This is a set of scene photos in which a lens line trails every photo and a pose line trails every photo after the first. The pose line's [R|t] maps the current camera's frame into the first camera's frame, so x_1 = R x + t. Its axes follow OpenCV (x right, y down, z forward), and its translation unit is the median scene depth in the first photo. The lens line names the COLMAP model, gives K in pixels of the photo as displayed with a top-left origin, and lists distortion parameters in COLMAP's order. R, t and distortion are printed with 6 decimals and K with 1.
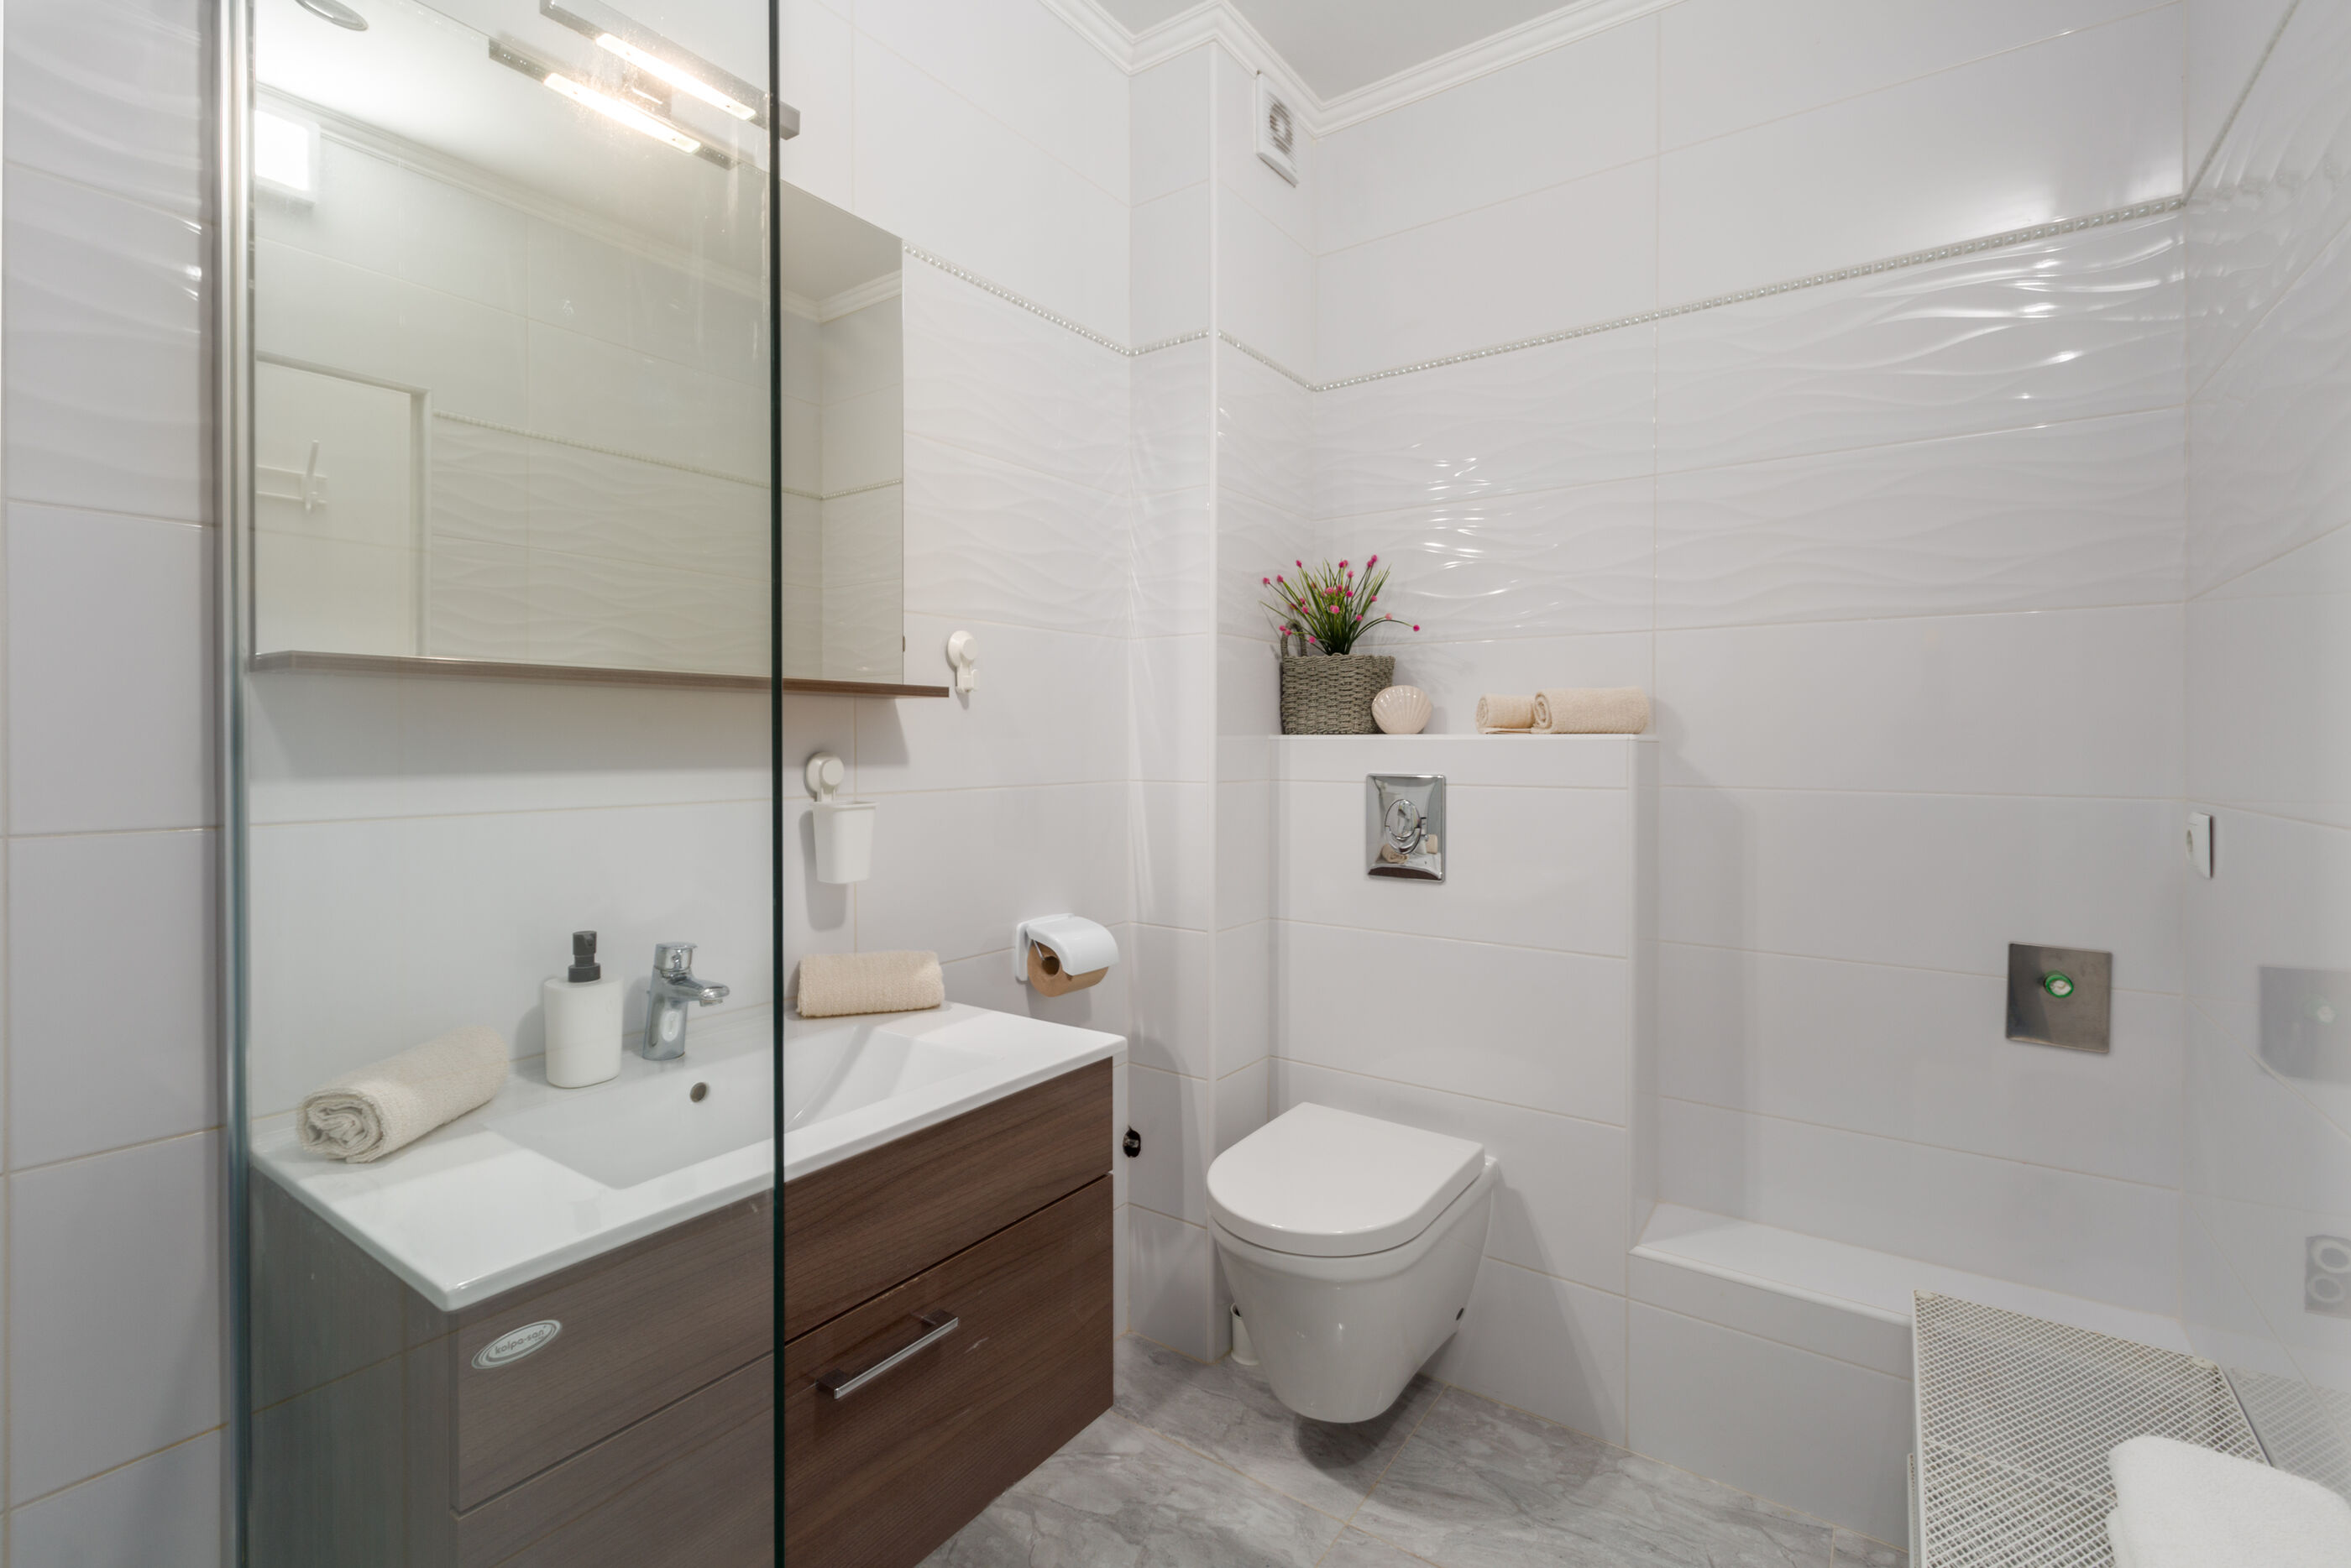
lens RADIAL K [[1123.5, 0, 1149.8], [0, 1123.5, 760.2], [0, 0, 1]] dist [-0.002573, -0.000541]
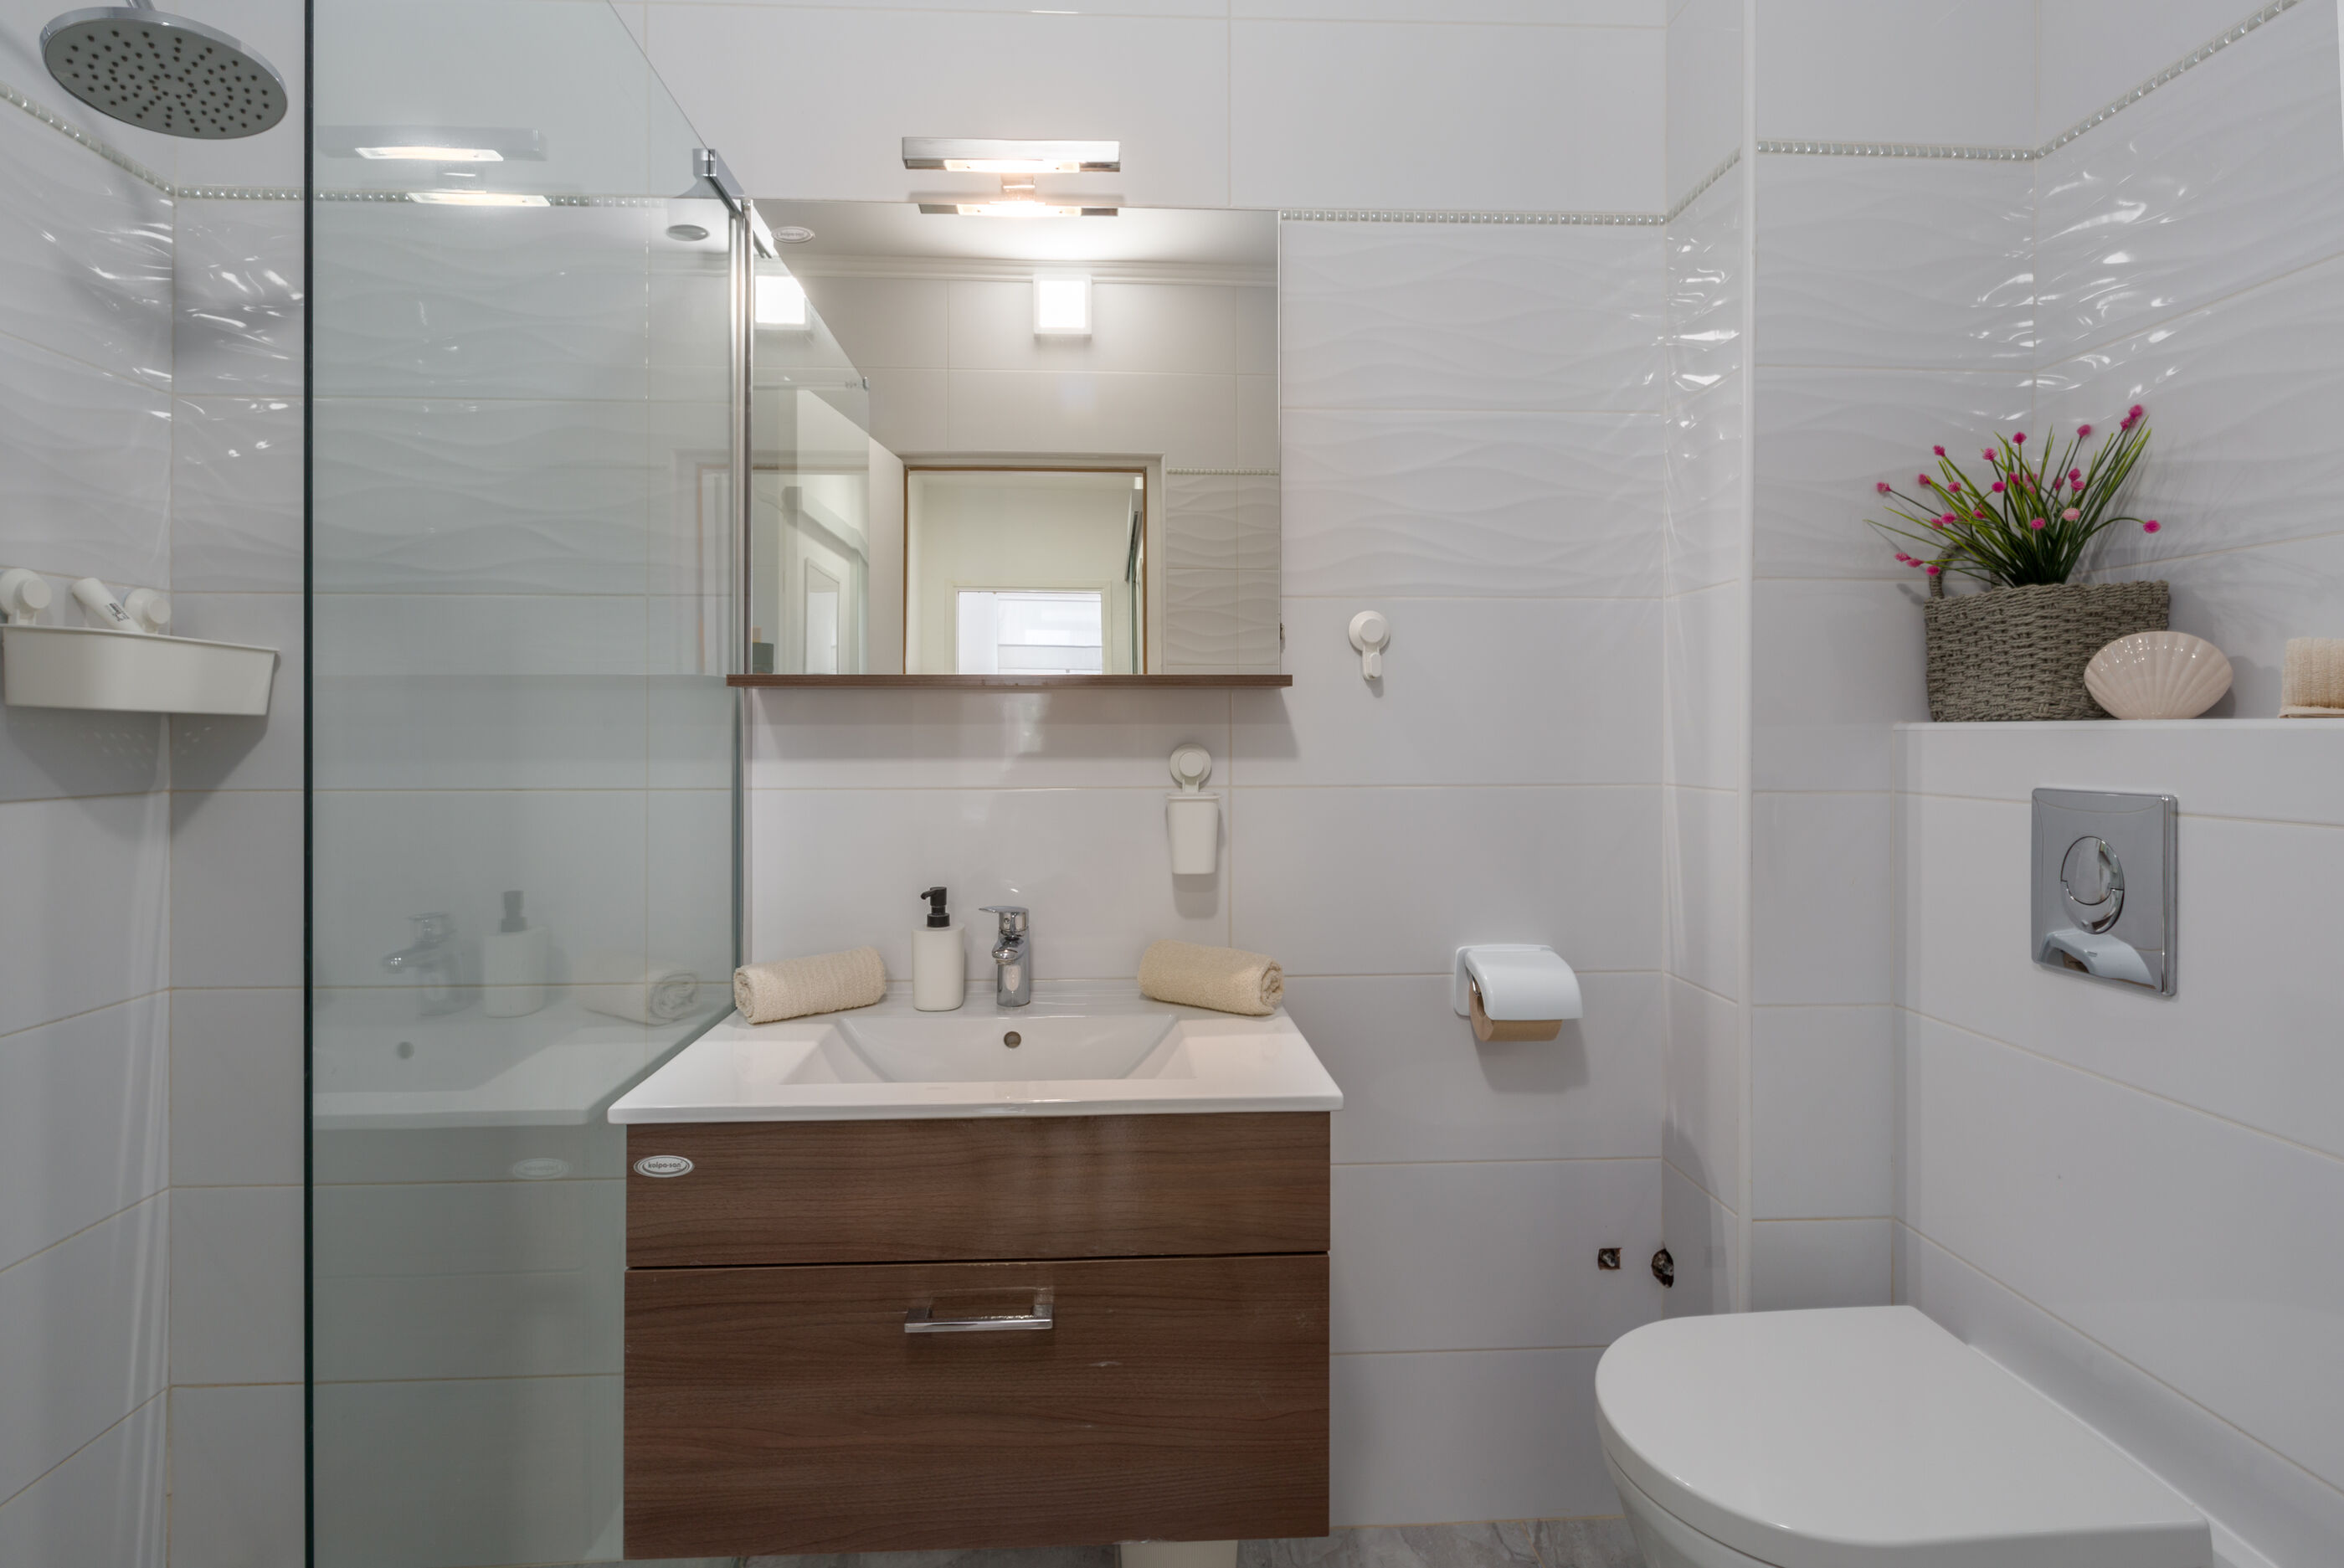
lens RADIAL K [[1102.7, 0, 1165.2], [0, 1102.7, 745.7], [0, 0, 1]] dist [-0.000313, 0.000101]
pose [[0.593774, 0.008565, -0.804586, 0.385434], [-0.012461, 0.999921, 0.001449, -0.005045], [0.804536, 0.009165, 0.593834, 0.293095]]
